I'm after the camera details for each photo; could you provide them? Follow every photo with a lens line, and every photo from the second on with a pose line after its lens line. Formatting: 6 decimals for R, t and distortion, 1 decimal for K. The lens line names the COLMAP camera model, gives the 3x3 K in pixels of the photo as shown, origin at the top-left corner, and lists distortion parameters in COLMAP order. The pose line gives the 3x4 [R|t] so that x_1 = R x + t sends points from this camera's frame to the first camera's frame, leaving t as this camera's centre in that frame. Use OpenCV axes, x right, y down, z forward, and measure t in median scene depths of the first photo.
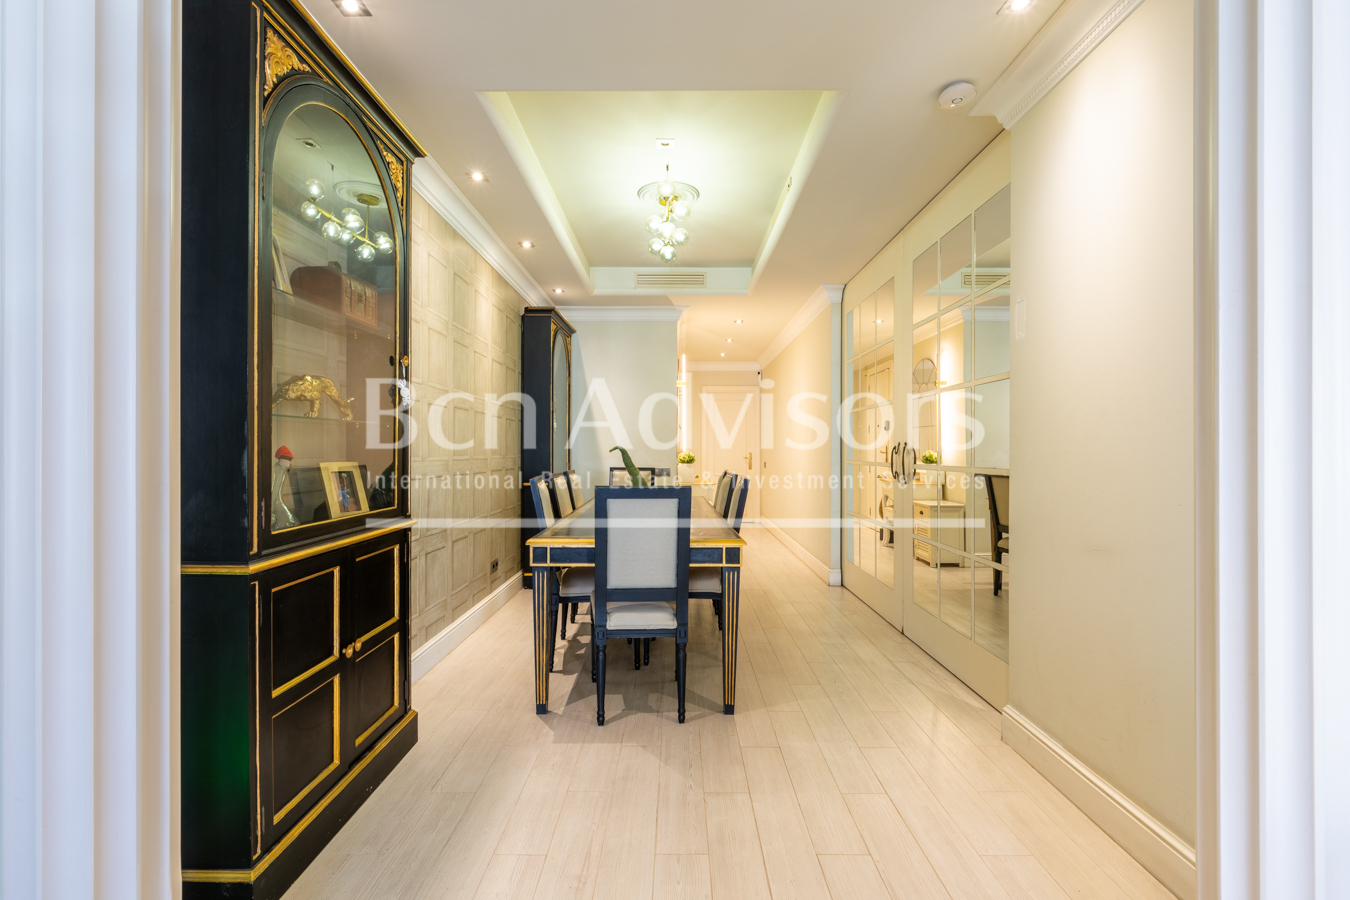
lens RADIAL K [[593.6, 0, 683.7], [0, 593.6, 449.0], [0, 0, 1]] dist [0.000577, -0.000474]
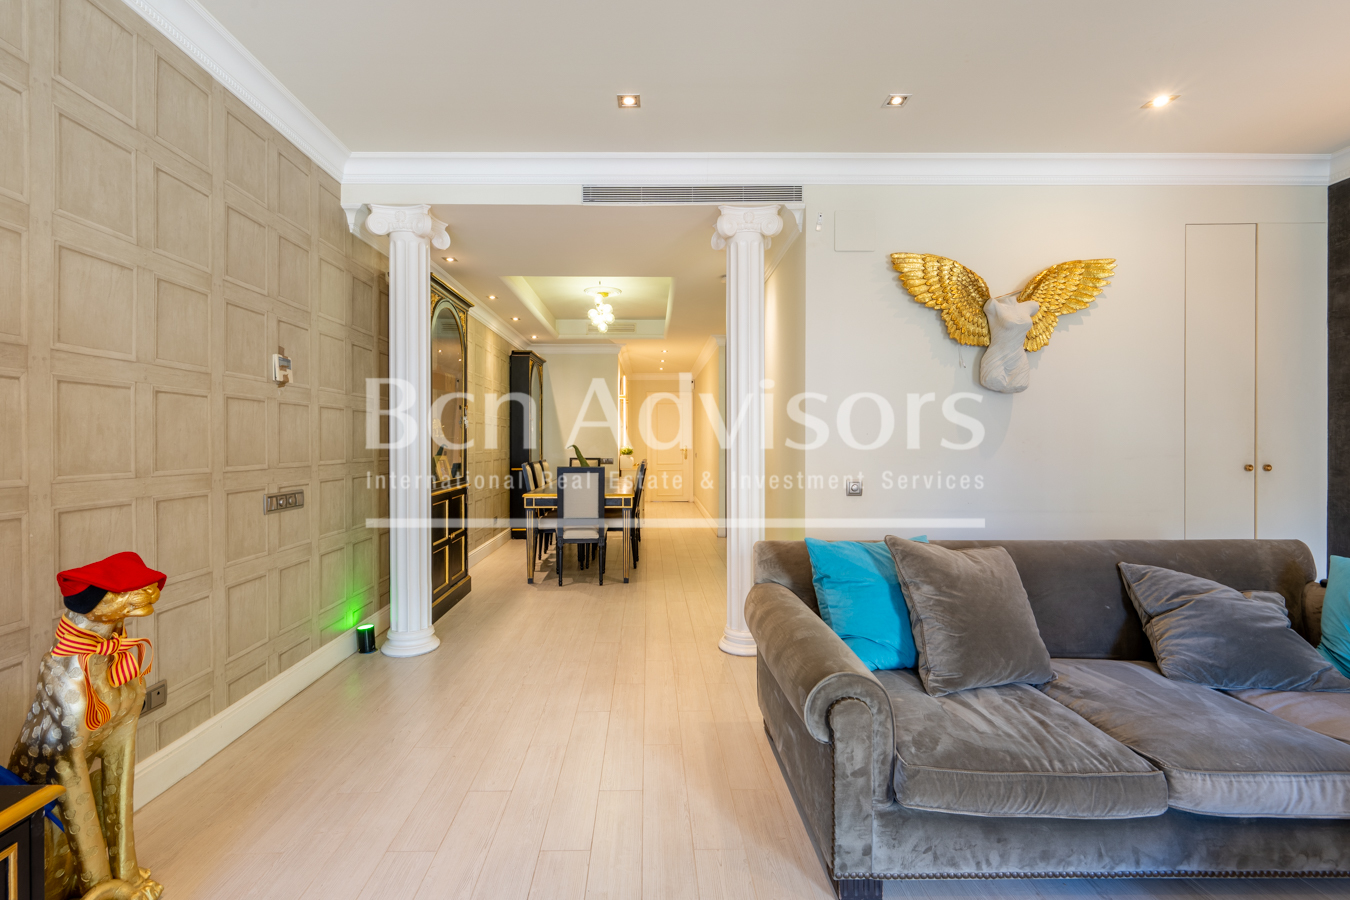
lens RADIAL K [[593.6, 0, 660.4], [0, 593.6, 441.8], [0, 0, 1]] dist [0.000577, -0.000474]
pose [[0.999901, -0.001791, 0.013973, 0.136524], [0.001730, 0.999989, 0.004416, -0.024983], [-0.013981, -0.004392, 0.999893, -0.804968]]
